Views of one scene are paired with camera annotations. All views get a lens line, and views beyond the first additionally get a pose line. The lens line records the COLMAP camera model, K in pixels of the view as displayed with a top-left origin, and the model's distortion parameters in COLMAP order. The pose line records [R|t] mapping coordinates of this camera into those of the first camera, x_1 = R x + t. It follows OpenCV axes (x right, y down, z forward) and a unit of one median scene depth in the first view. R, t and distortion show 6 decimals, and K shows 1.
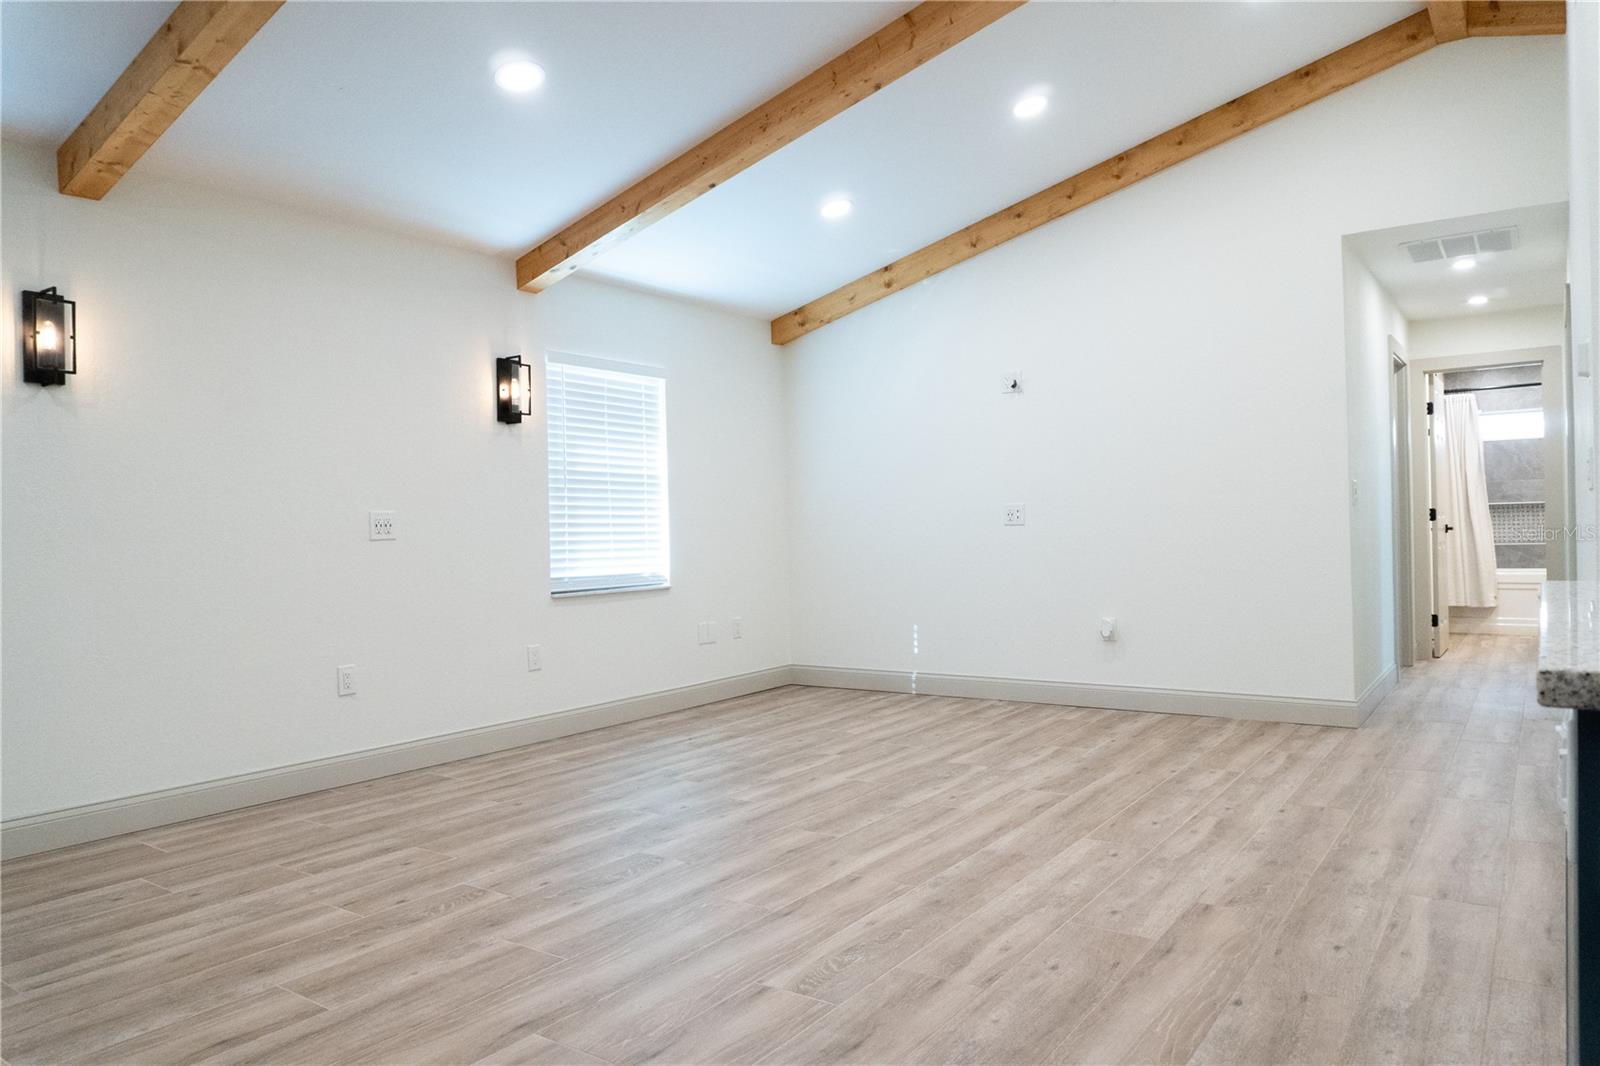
lens RADIAL K [[1063.7, 0, 806.3], [0, 1063.7, 533.5], [0, 0, 1]] dist [-0.027018, 0.001924]
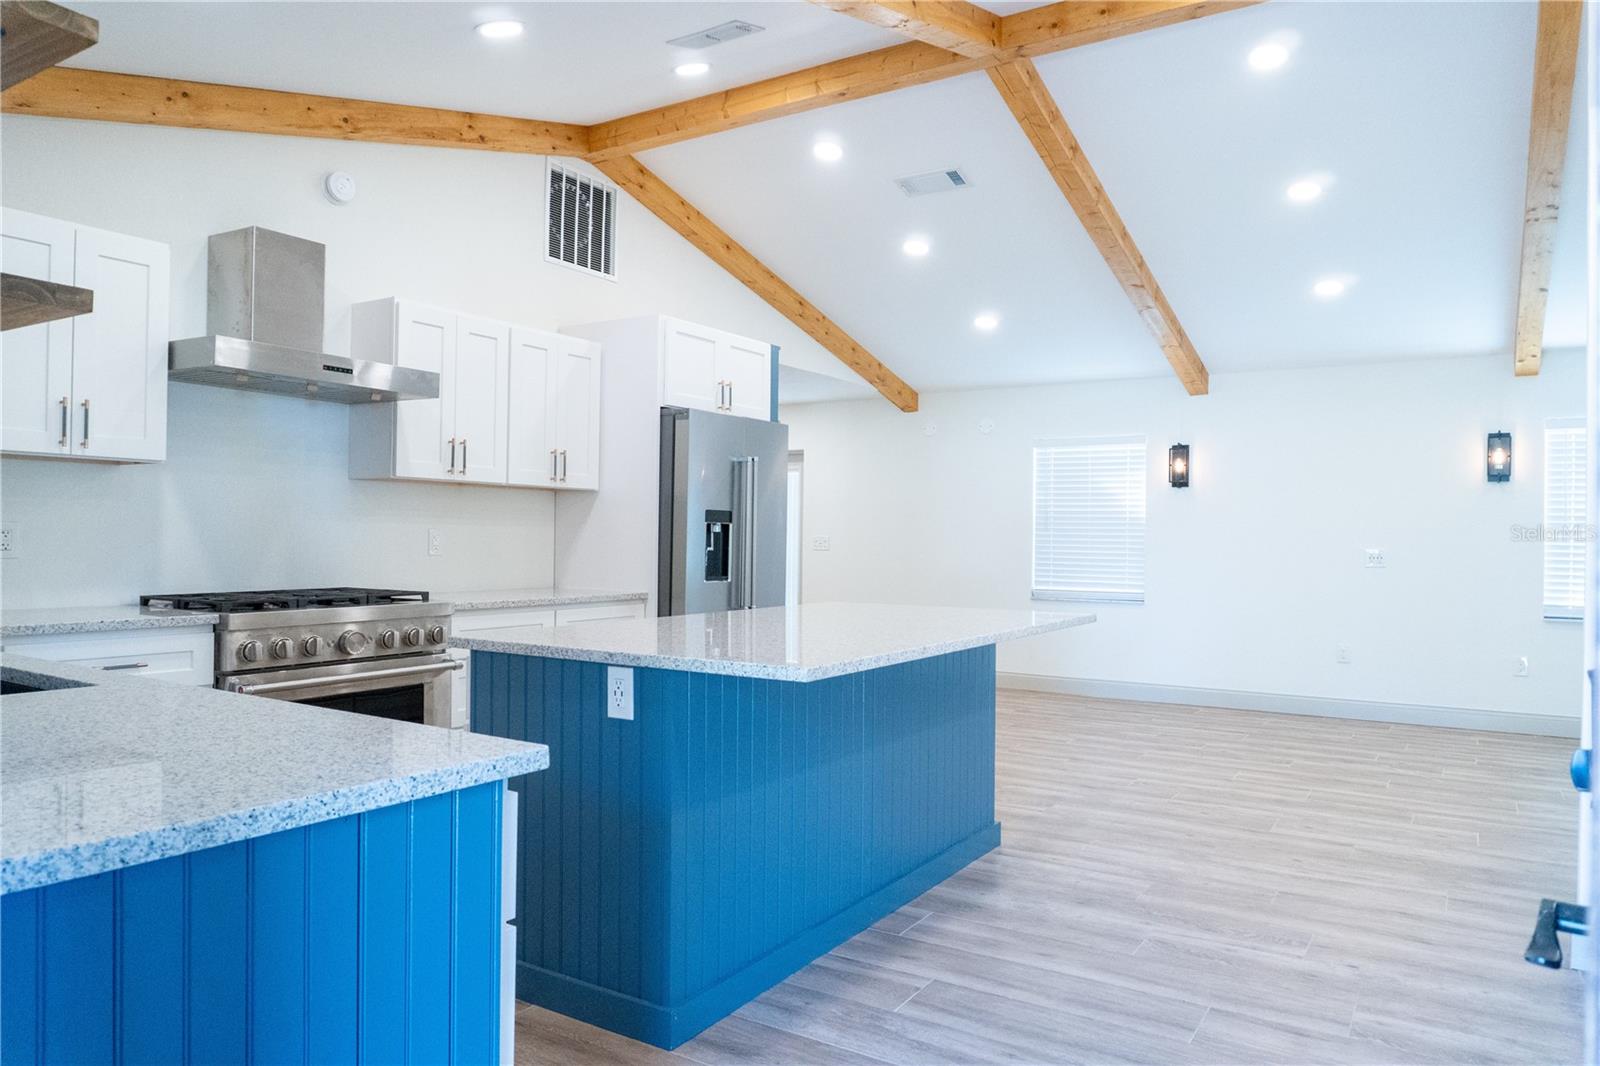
lens RADIAL K [[1063.7, 0, 802.8], [0, 1063.7, 535.8], [0, 0, 1]] dist [-0.027018, 0.001924]
pose [[0.042079, 0.021830, -0.998876, 1.084680], [-0.015222, 0.999659, 0.021206, -0.058710], [0.998998, 0.014312, 0.042397, 0.103921]]
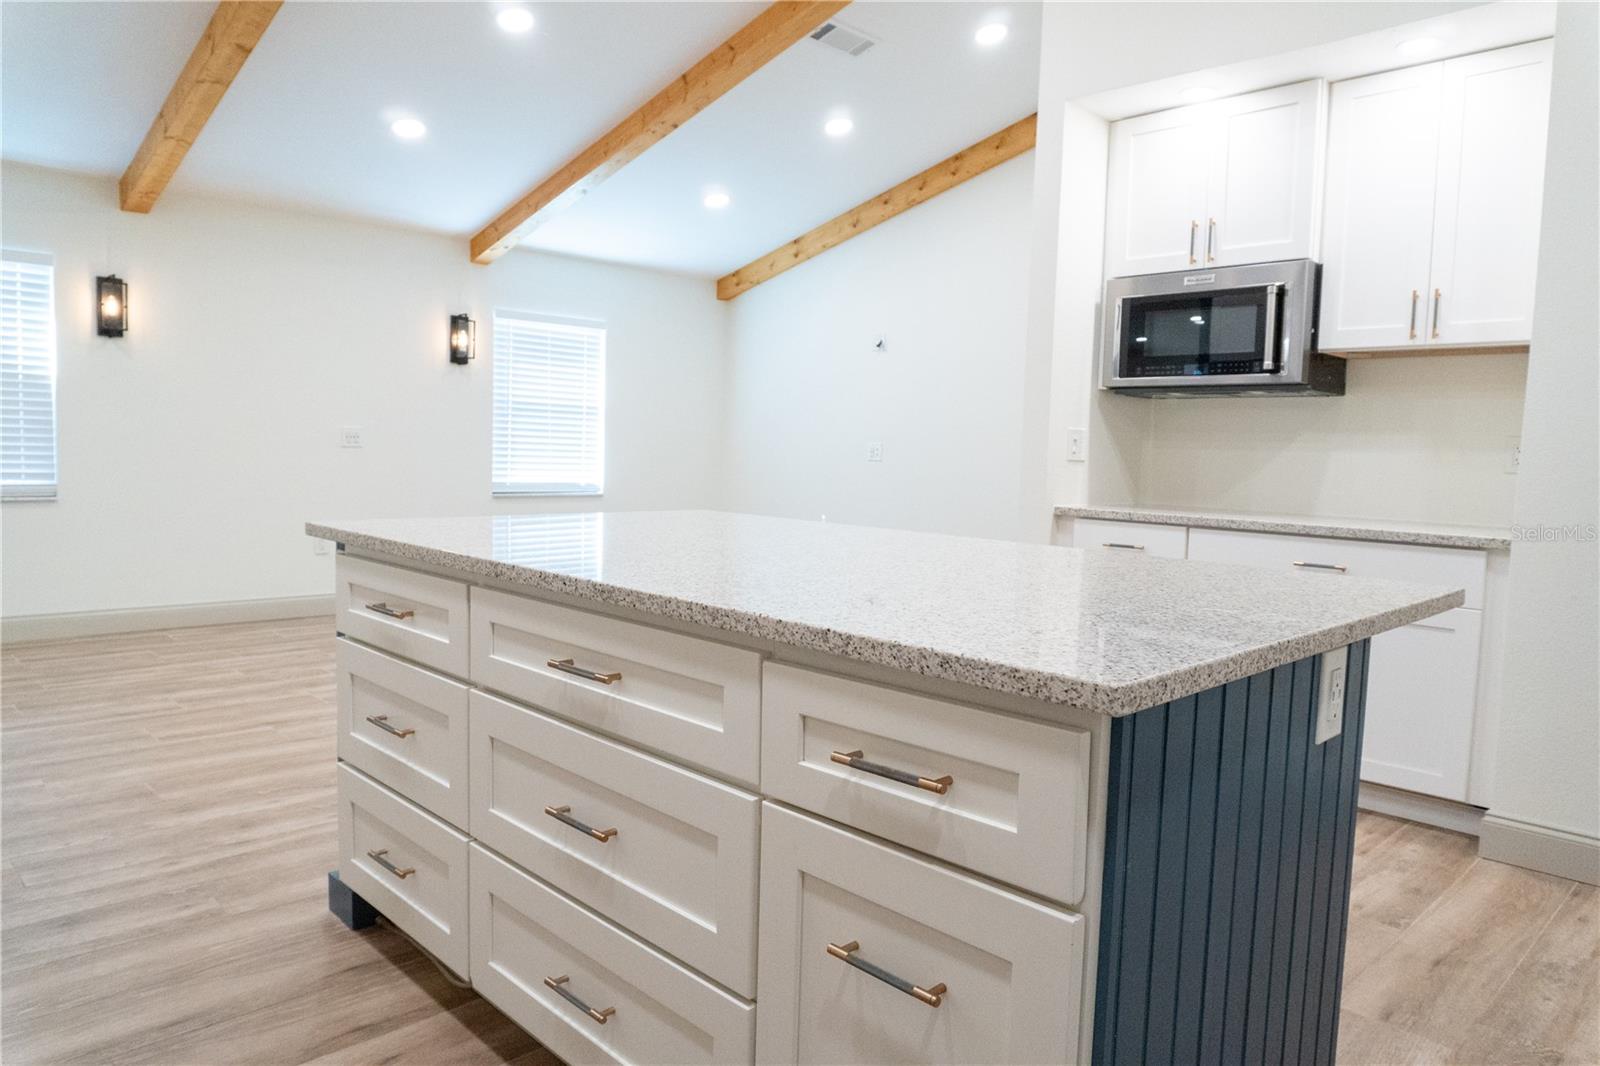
lens RADIAL K [[1063.7, 0, 806.6], [0, 1063.7, 534.9], [0, 0, 1]] dist [-0.027018, 0.001924]
pose [[0.982725, 0.067253, -0.172421, 0.440937], [-0.053709, 0.995180, 0.082054, -0.025341], [0.177108, -0.071376, 0.981600, -0.280250]]
